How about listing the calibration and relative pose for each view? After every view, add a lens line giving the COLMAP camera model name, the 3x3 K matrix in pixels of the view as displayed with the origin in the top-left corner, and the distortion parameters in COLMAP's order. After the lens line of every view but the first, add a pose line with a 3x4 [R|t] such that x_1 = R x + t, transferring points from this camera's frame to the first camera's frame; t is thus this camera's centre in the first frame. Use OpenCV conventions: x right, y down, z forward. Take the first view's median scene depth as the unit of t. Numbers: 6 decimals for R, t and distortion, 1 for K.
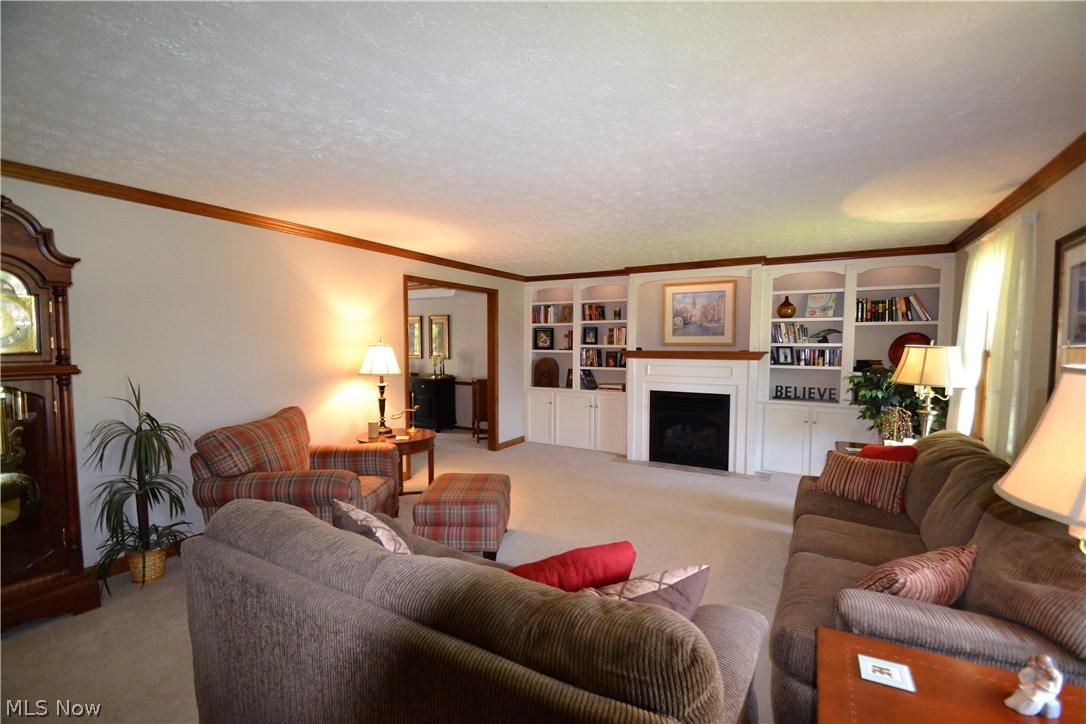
lens RADIAL K [[484.8, 0, 547.2], [0, 484.8, 371.9], [0, 0, 1]] dist [0.013072, -0.019469]
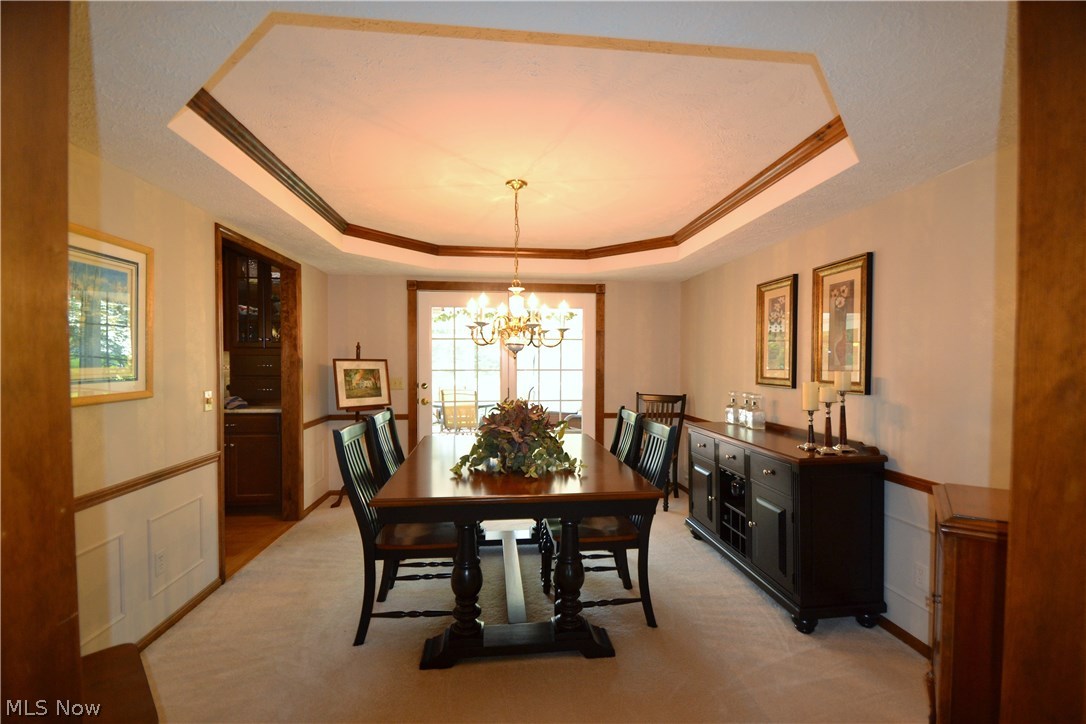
lens RADIAL K [[484.8, 0, 547.2], [0, 484.8, 371.9], [0, 0, 1]] dist [0.013072, -0.019469]
pose [[0.601773, 0.021099, -0.798388, -0.079185], [-0.055052, 0.998369, -0.015111, -0.025592], [0.796768, 0.053046, 0.601953, 0.674351]]
